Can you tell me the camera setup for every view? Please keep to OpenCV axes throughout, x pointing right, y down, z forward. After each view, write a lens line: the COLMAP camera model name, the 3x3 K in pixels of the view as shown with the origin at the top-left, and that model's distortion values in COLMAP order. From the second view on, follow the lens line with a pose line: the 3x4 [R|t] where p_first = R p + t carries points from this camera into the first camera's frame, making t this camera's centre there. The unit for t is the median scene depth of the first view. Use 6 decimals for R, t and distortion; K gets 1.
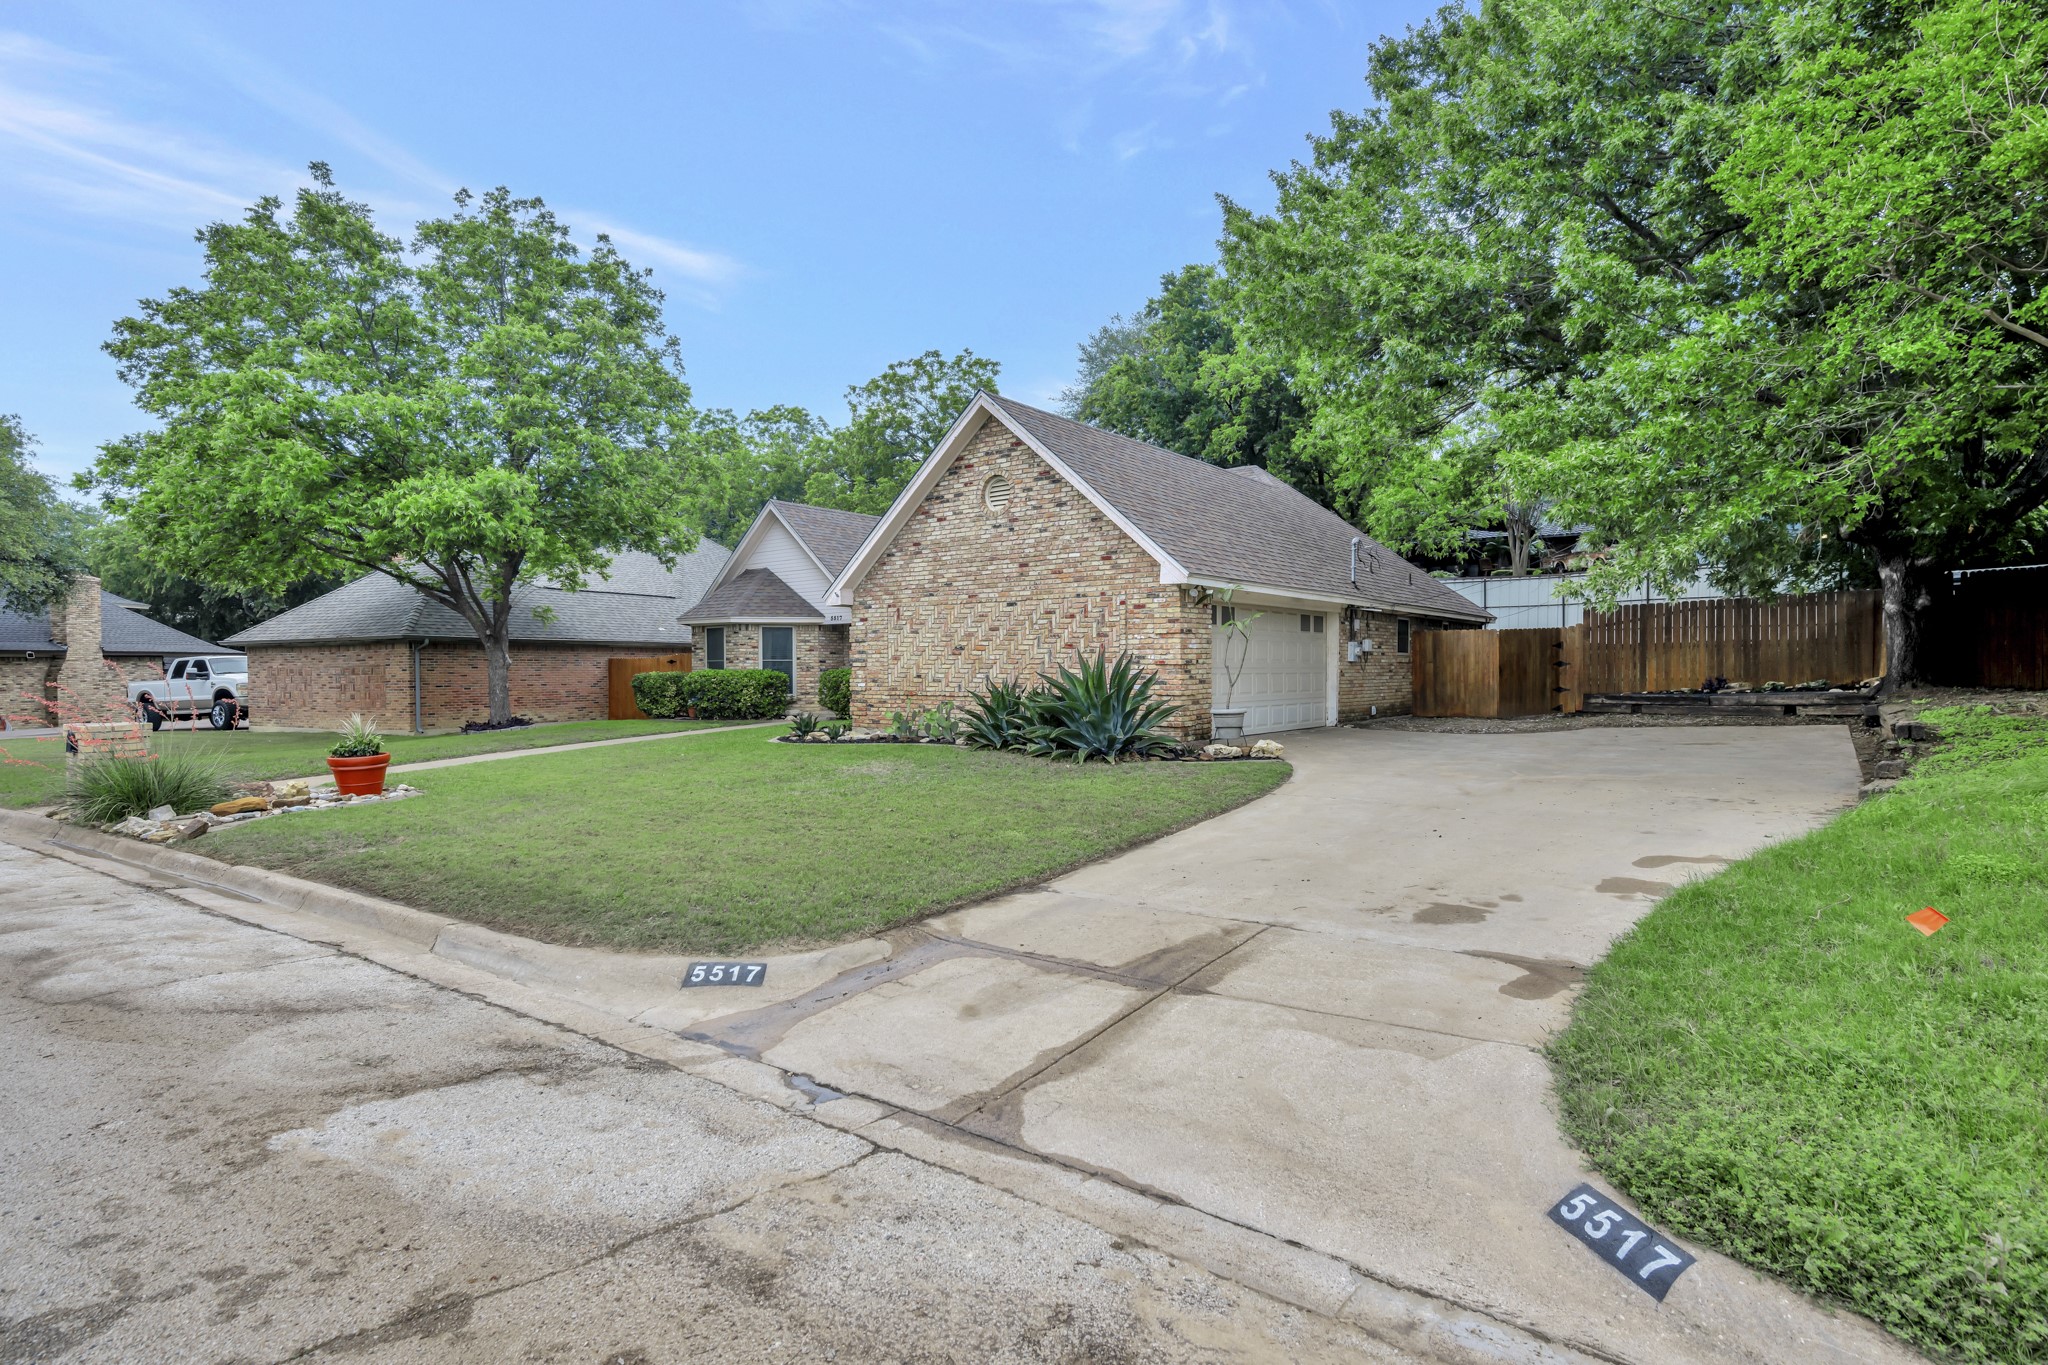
lens RADIAL K [[978.0, 0, 1015.4], [0, 978.0, 685.4], [0, 0, 1]] dist [-0.000820, -0.000027]
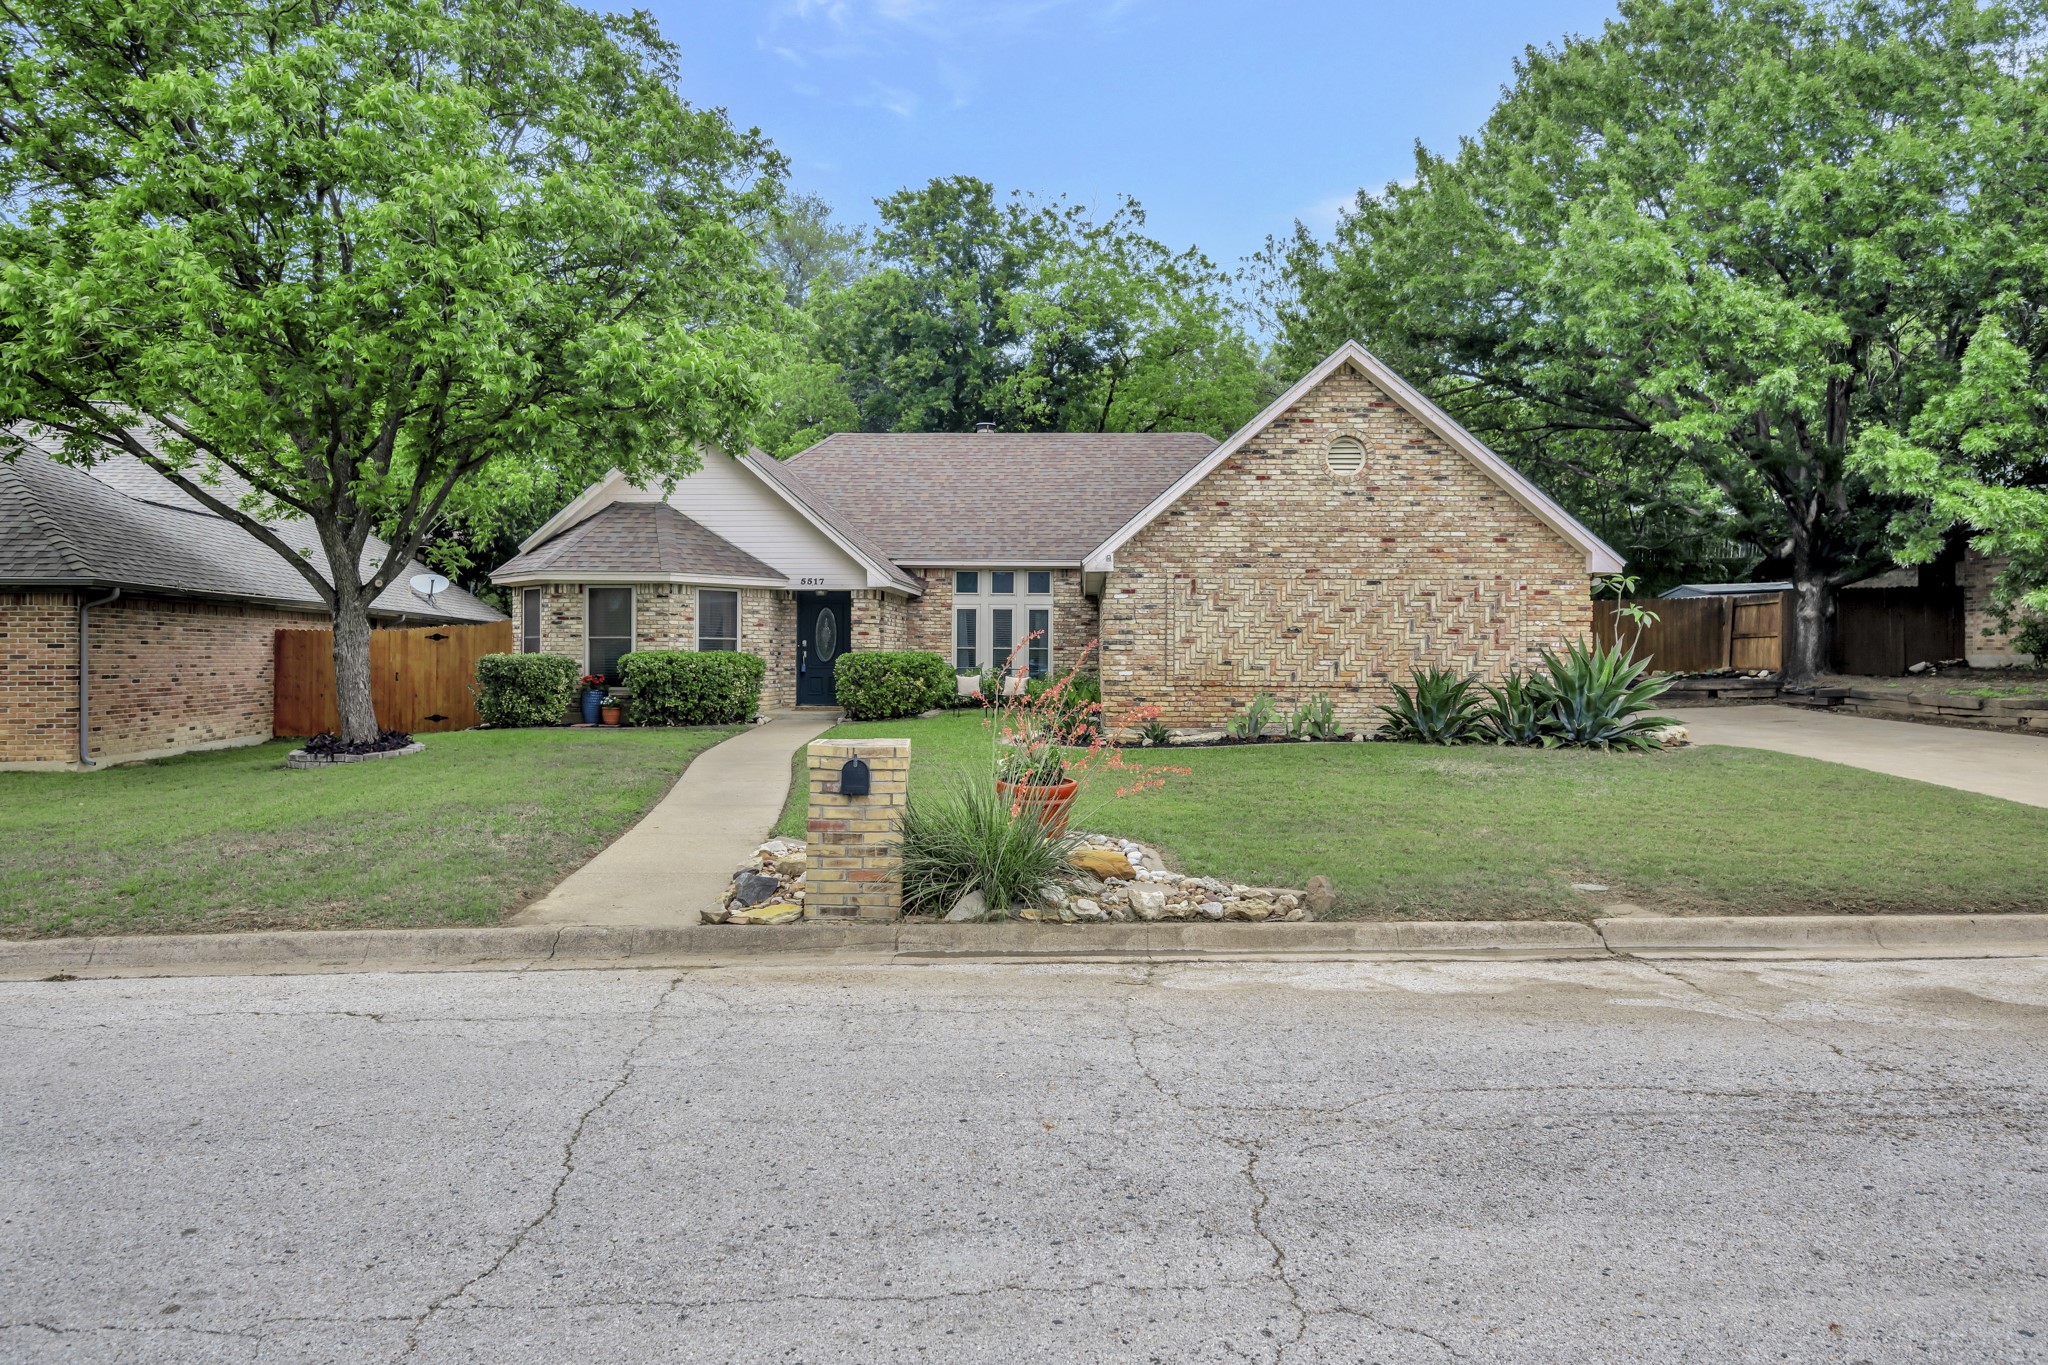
lens RADIAL K [[1245.3, 0, 1021.8], [0, 1245.3, 671.5], [0, 0, 1]] dist [0.009766, 0.001239]
pose [[0.816015, 0.000840, 0.578031, -0.610154], [0.001561, 0.999992, -0.003657, 0.001208], [-0.578029, 0.003887, 0.816007, 0.168819]]
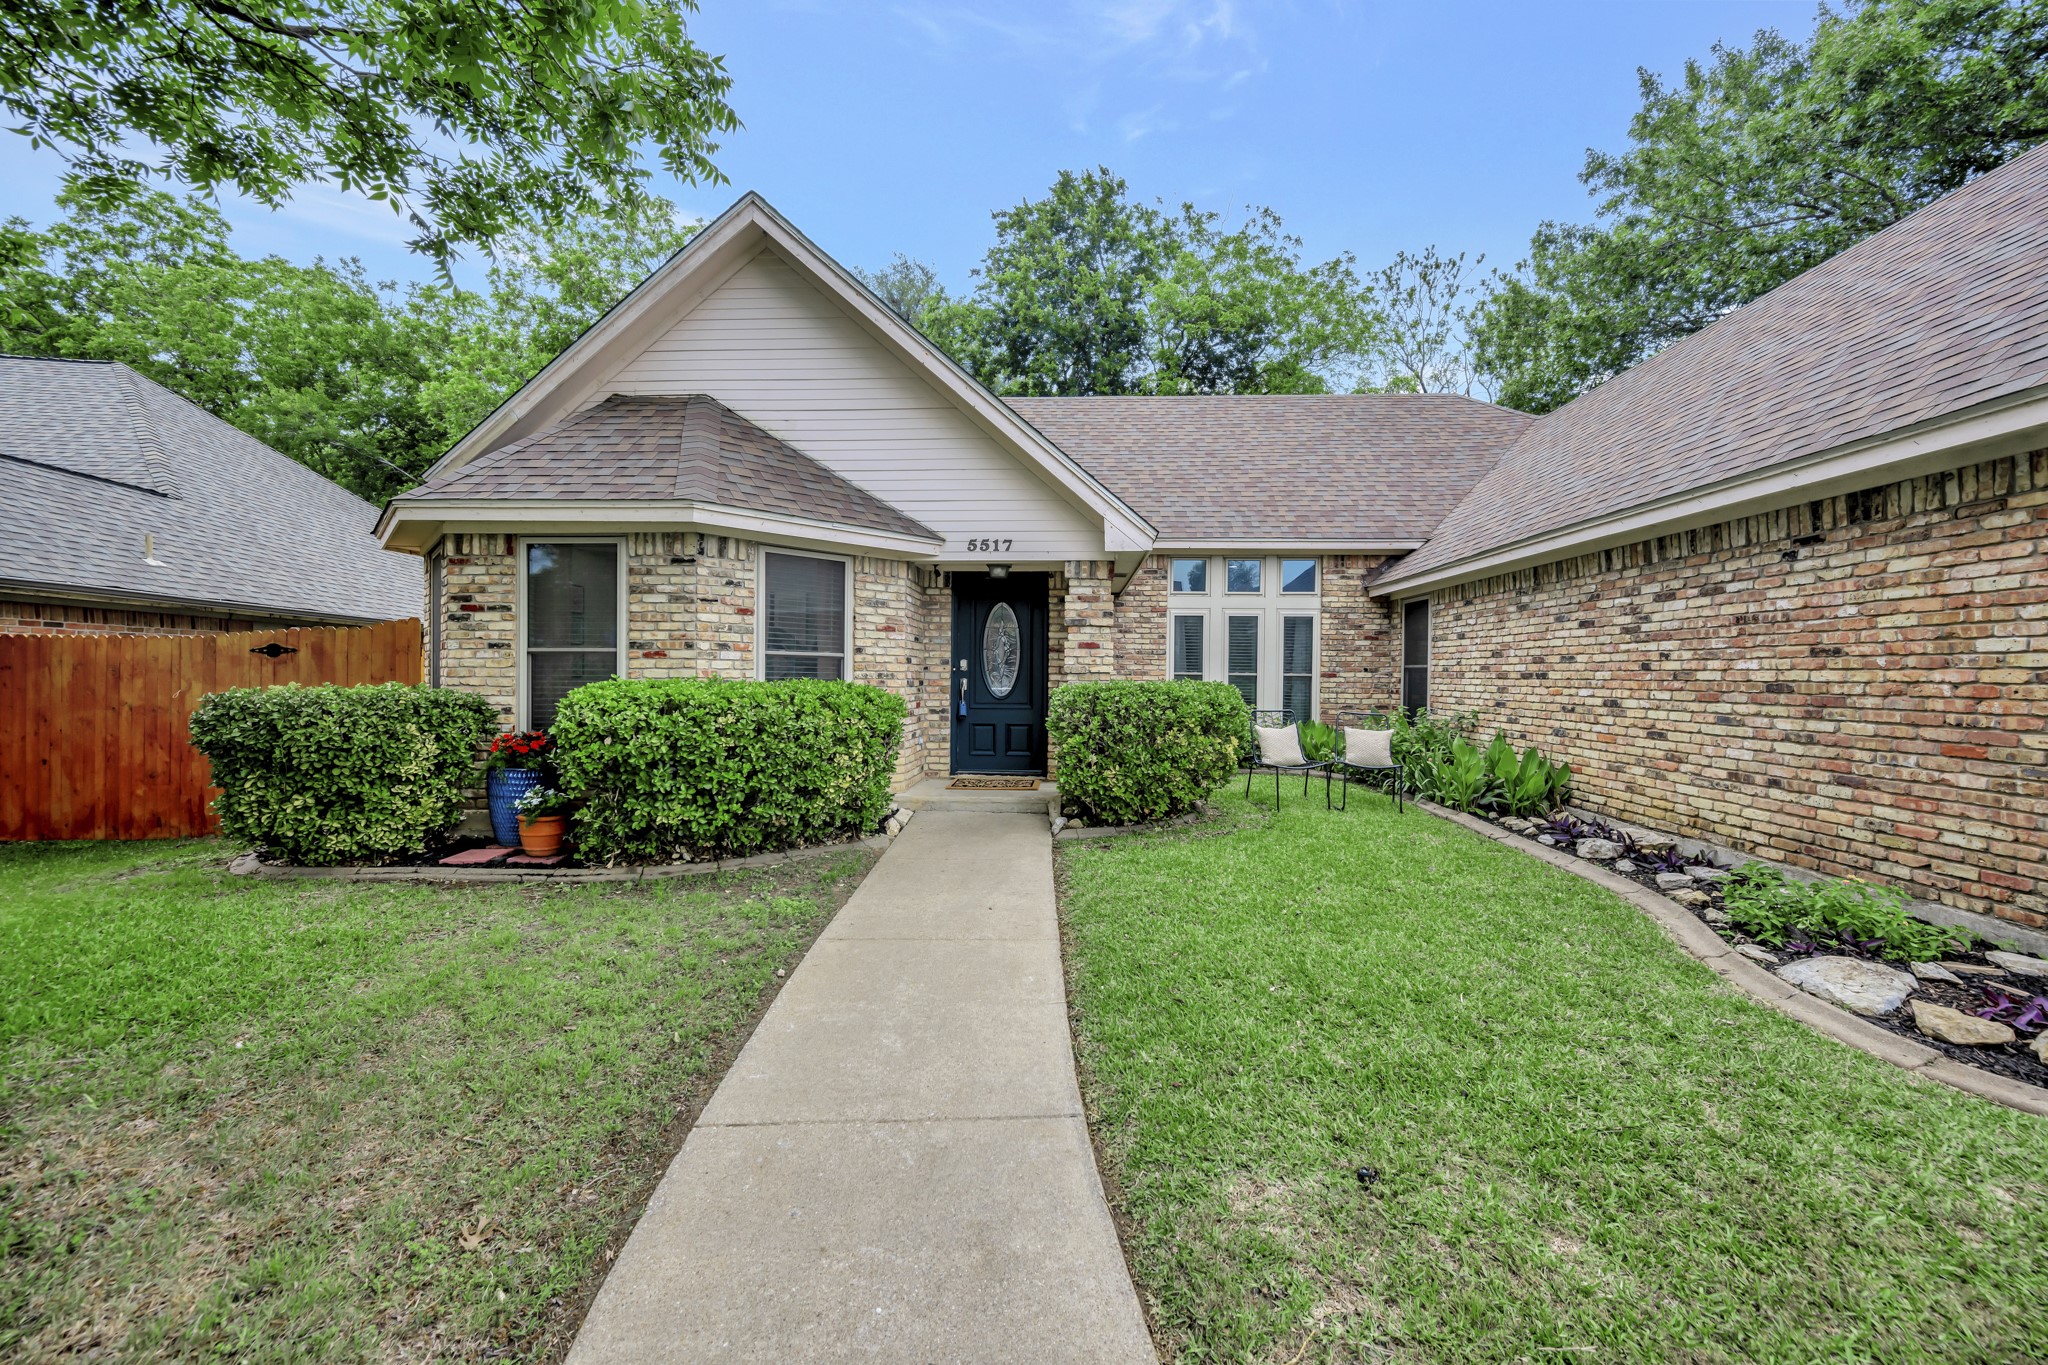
lens RADIAL K [[809.6, 0, 1033.2], [0, 809.6, 688.0], [0, 0, 1]] dist [-0.003546, 0.000518]
pose [[0.818208, 0.003110, 0.574914, -0.360648], [-0.001545, 0.999994, -0.003211, -0.013628], [-0.574921, 0.001739, 0.818207, 0.766158]]
